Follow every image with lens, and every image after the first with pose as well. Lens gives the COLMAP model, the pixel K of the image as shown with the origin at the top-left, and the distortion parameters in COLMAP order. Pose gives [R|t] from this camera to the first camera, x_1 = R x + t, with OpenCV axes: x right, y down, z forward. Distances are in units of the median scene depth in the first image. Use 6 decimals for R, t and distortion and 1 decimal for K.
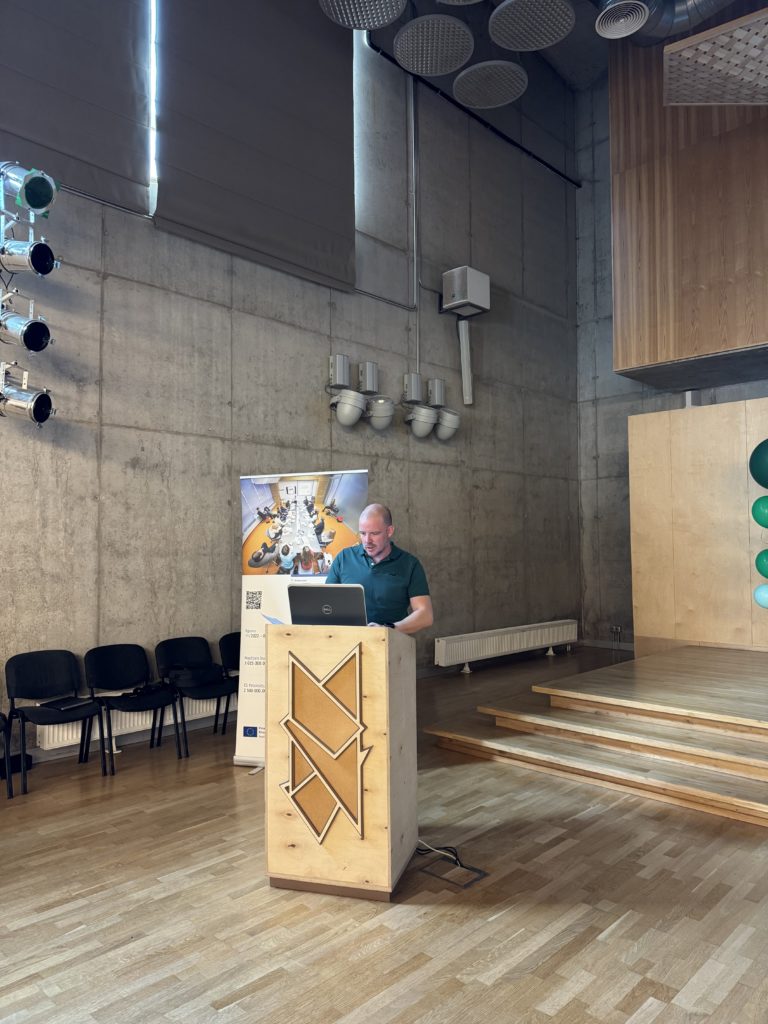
lens RADIAL K [[721.4, 0, 384.2], [0, 721.4, 516.4], [0, 0, 1]] dist [0.098802, -0.147148]
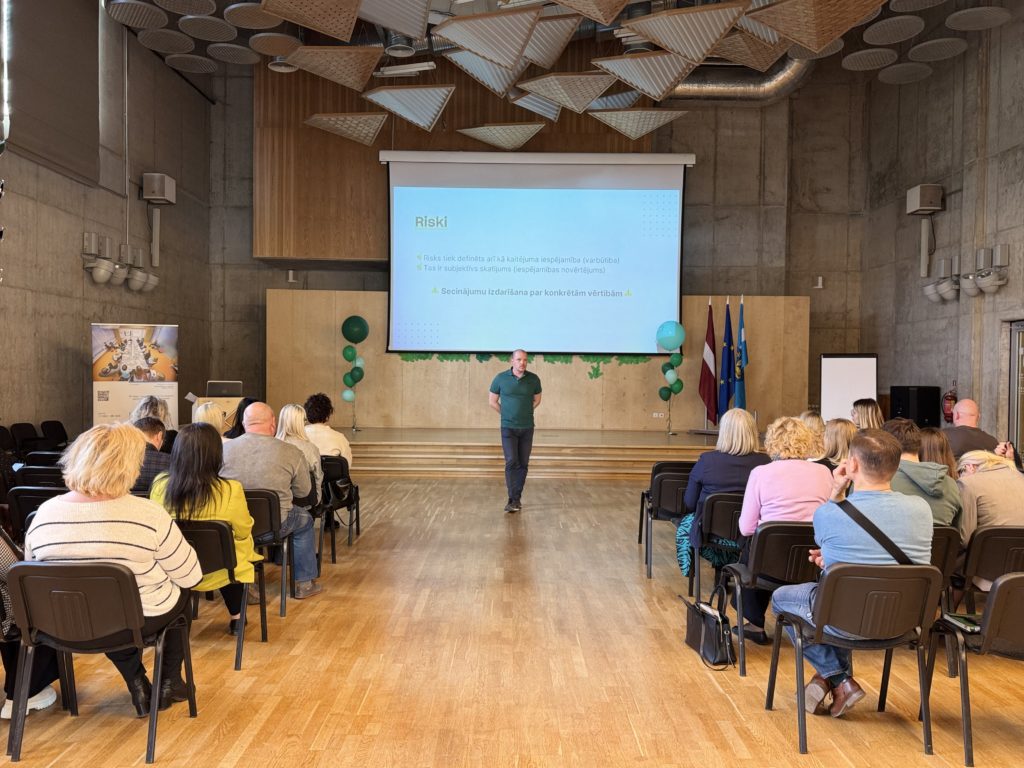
lens RADIAL K [[816.7, 0, 512.0], [0, 816.7, 384.0], [0, 0, 1]] dist [0.111821, -0.156049]
pose [[0.718864, 0.009588, 0.695085, -0.683905], [-0.047381, 0.998255, 0.035233, -0.023102], [-0.693534, -0.058262, 0.718064, -0.880809]]
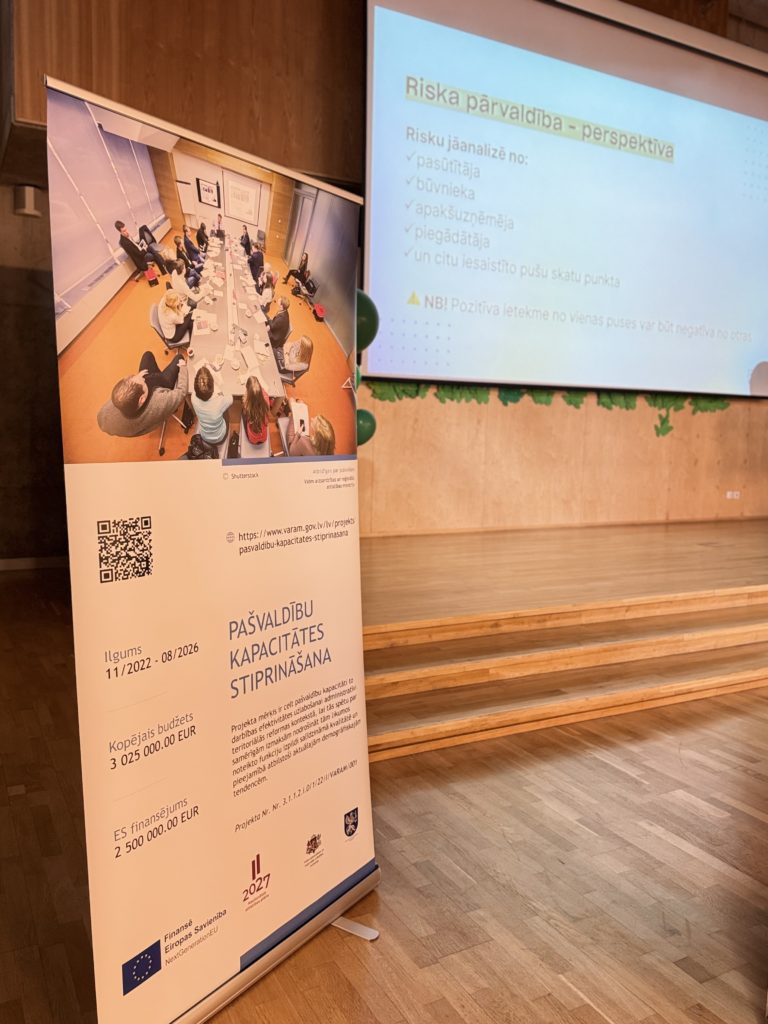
lens RADIAL K [[816.7, 0, 384.0], [0, 816.7, 512.0], [0, 0, 1]] dist [0.111821, -0.156049]
pose [[0.309741, -0.075567, 0.947813, -0.364695], [-0.061297, 0.993176, 0.099216, 0.049188], [-0.948843, -0.088830, 0.302995, 0.638741]]
